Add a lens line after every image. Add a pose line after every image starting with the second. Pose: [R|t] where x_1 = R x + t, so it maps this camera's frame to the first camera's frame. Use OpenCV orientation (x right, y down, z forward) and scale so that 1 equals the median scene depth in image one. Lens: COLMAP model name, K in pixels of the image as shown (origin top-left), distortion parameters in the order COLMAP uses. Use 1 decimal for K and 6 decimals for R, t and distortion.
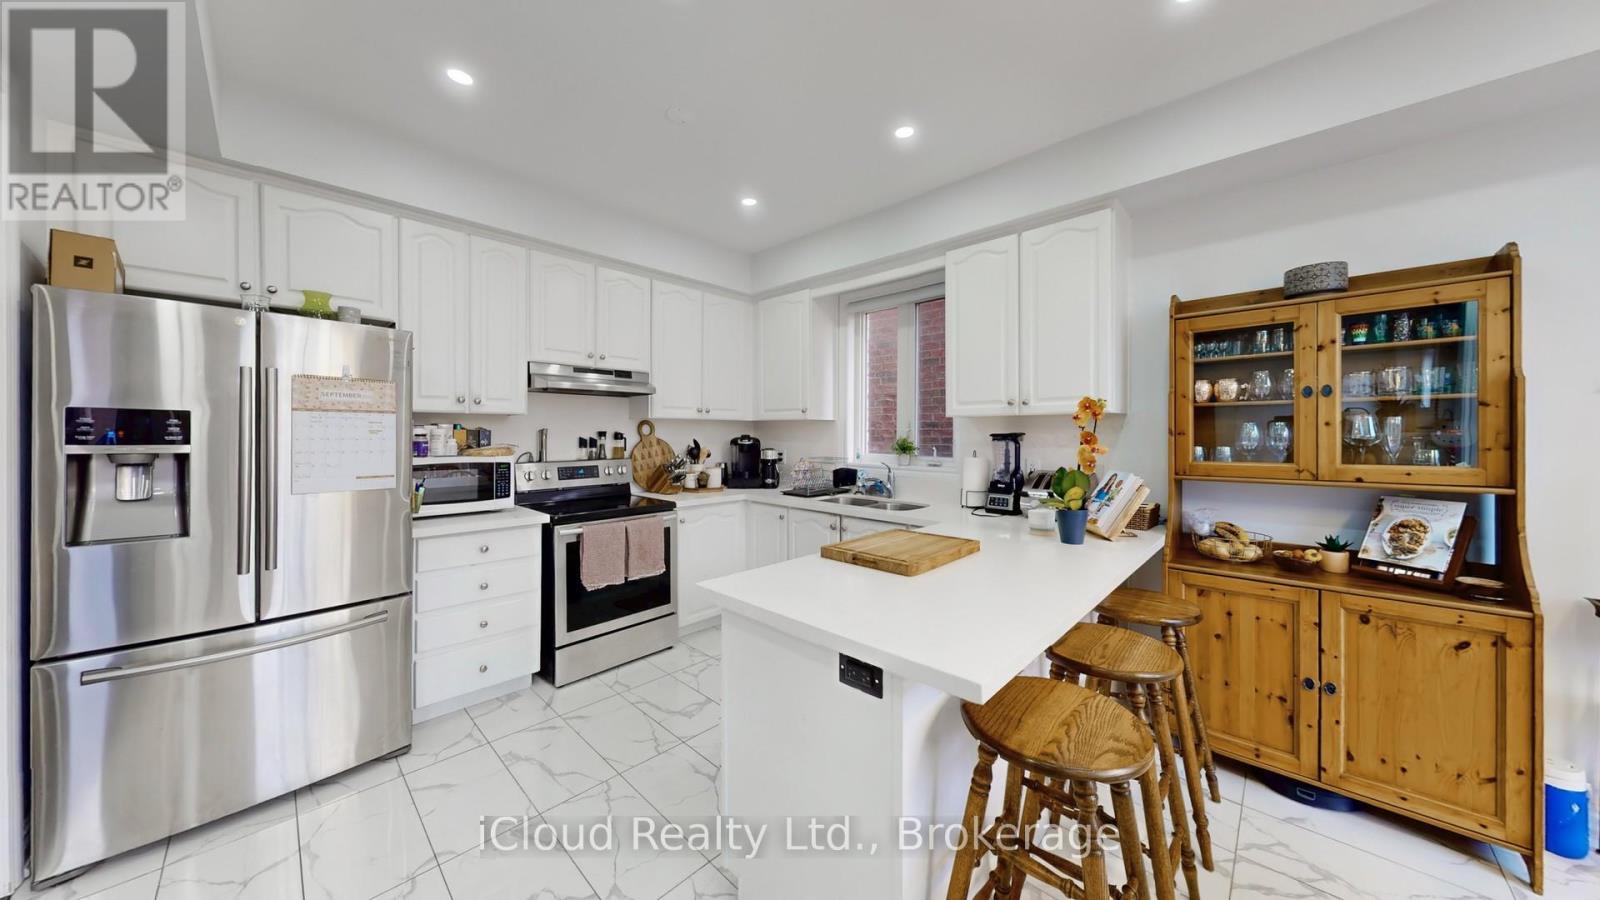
lens RADIAL K [[516.3, 0, 791.5], [0, 516.3, 441.4], [0, 0, 1]] dist [-0.000432, 0.000203]
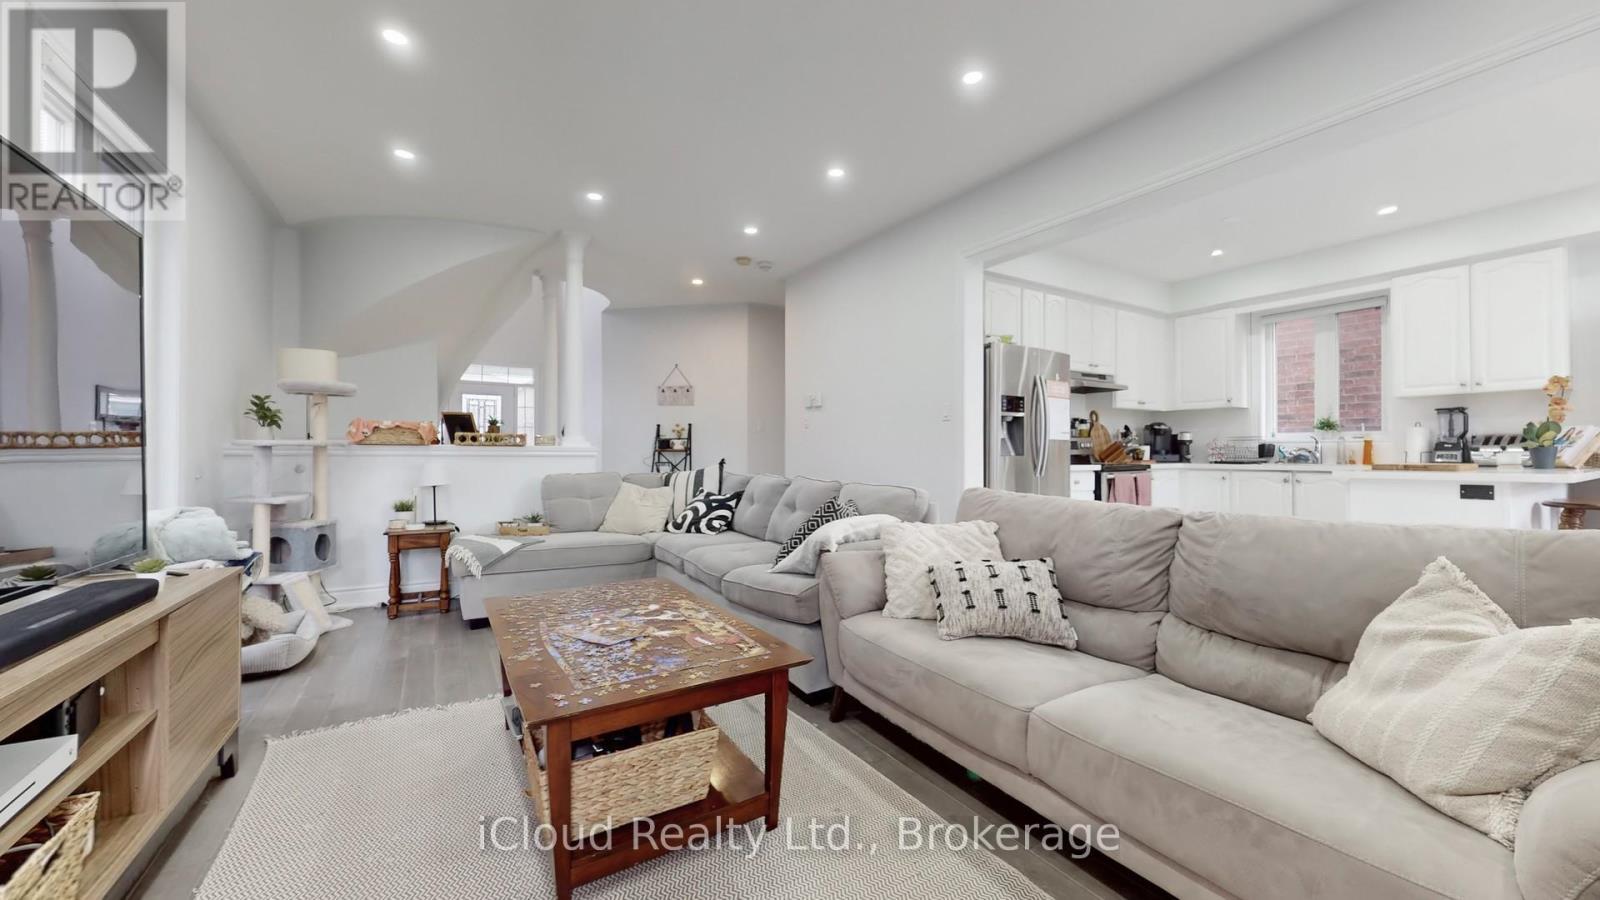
lens RADIAL K [[577.7, 0, 808.4], [0, 577.7, 455.2], [0, 0, 1]] dist [-0.000448, 0.000720]
pose [[0.967906, -0.004363, -0.251273, -1.126237], [0.002494, 0.999967, -0.007753, 0.155718], [0.251298, 0.006877, 0.967885, -1.209524]]
